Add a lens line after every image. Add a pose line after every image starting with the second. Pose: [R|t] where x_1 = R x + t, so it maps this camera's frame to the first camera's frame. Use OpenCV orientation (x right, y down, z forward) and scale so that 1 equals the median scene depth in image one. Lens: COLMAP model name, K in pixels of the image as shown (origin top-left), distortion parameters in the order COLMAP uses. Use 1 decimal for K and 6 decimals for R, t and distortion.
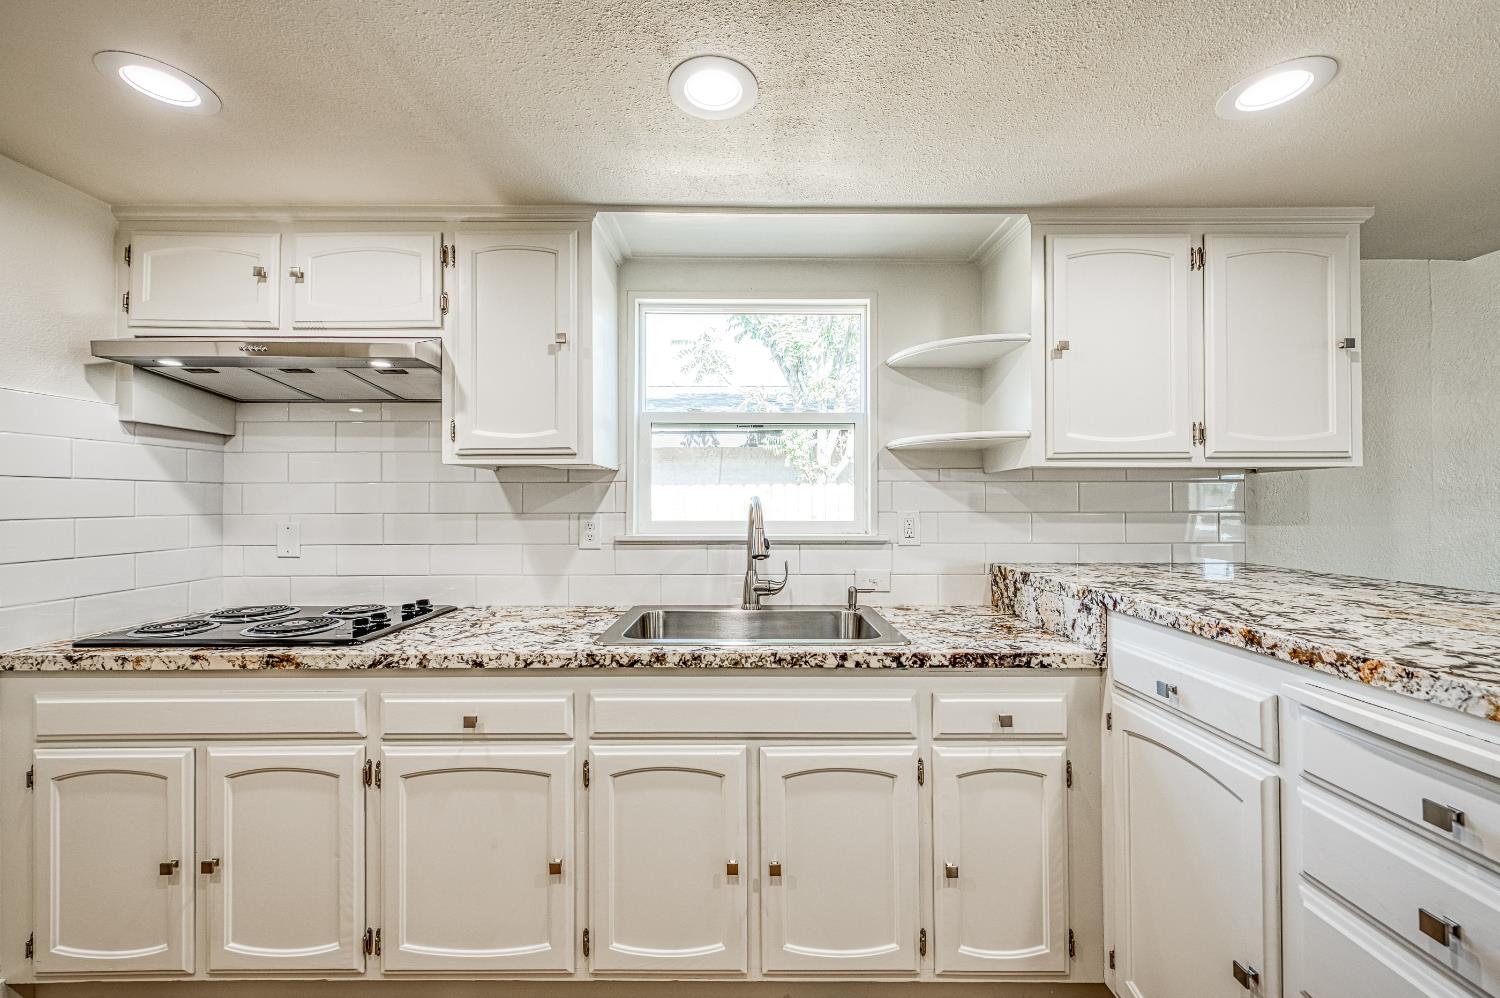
lens RADIAL K [[609.1, 0, 758.3], [0, 609.1, 498.6], [0, 0, 1]] dist [0.008020, -0.004443]
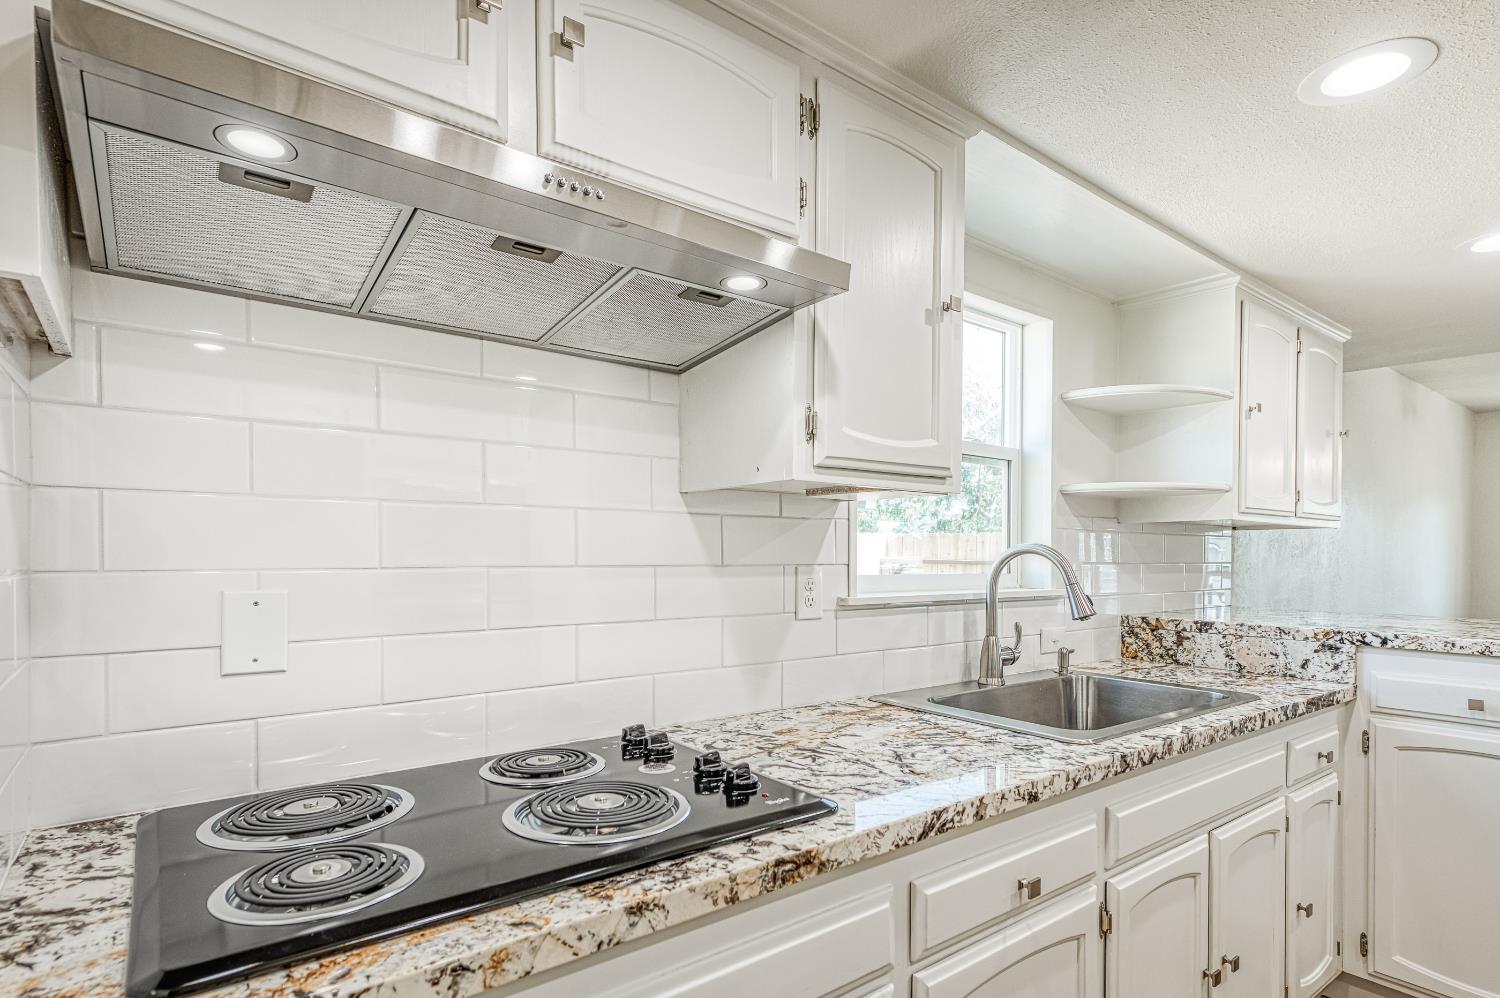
lens RADIAL K [[733.0, 0, 803.5], [0, 733.0, 563.8], [0, 0, 1]] dist [0.015903, 0.000004]
pose [[0.799492, -0.000884, 0.600676, -1.104265], [-0.010990, 0.999810, 0.016100, 0.013933], [-0.600576, -0.019473, 0.799331, 0.520042]]
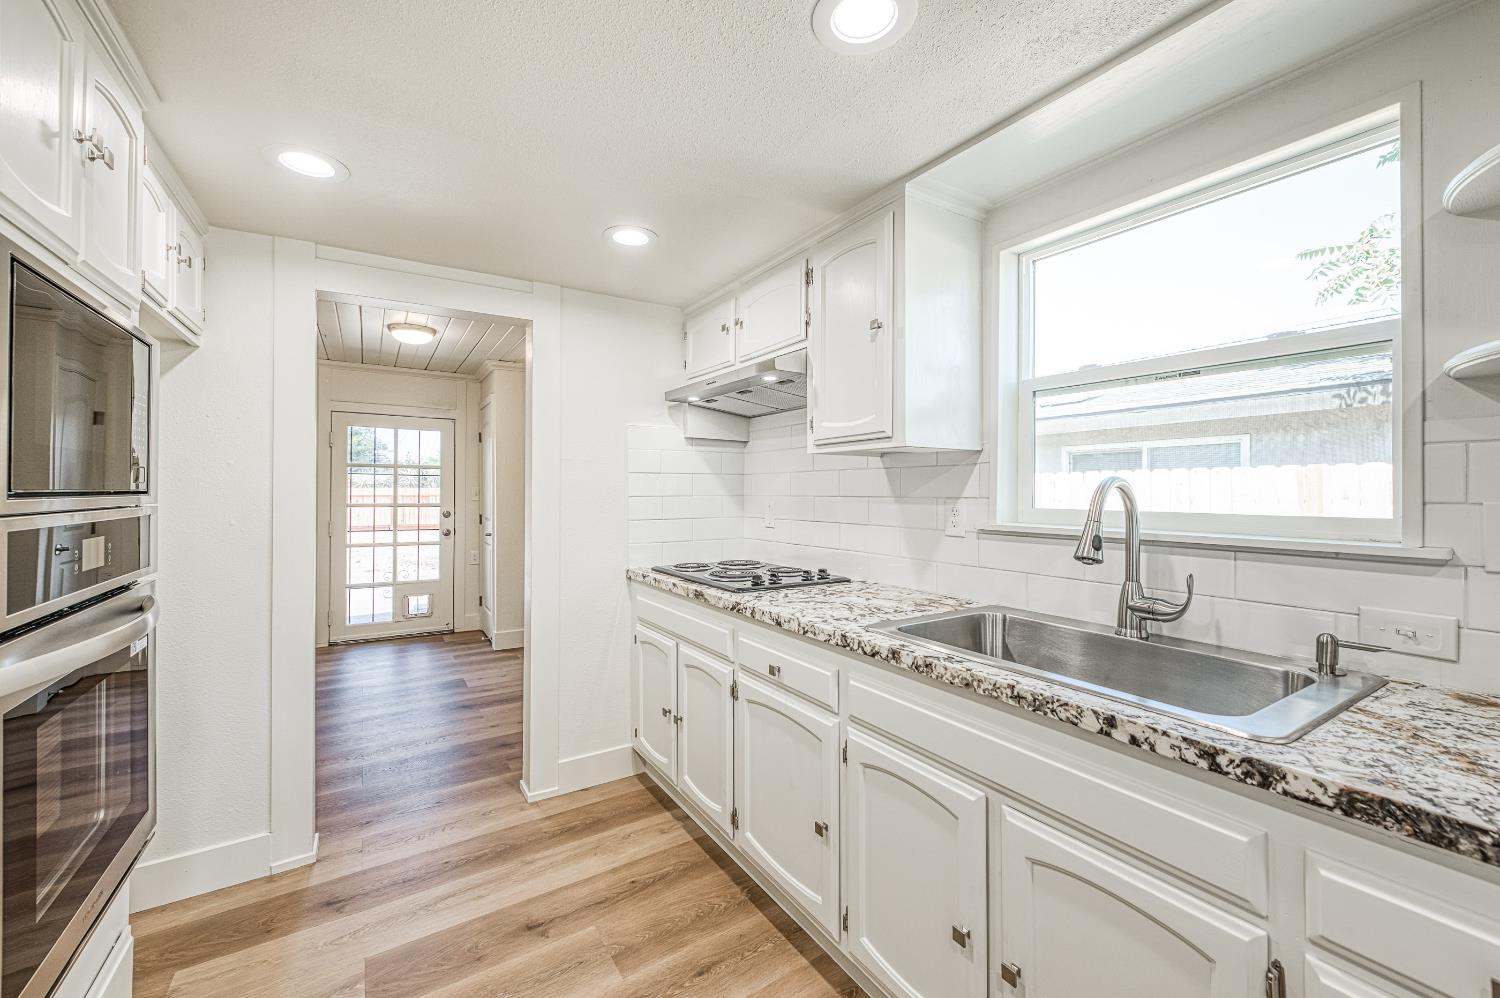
lens RADIAL K [[609.1, 0, 727.2], [0, 609.1, 485.9], [0, 0, 1]] dist [0.008020, -0.004443]
pose [[0.502067, -0.004260, -0.864818, 0.498374], [0.003110, 0.999990, -0.003121, 0.010101], [0.864823, -0.001123, 0.502075, 0.320460]]
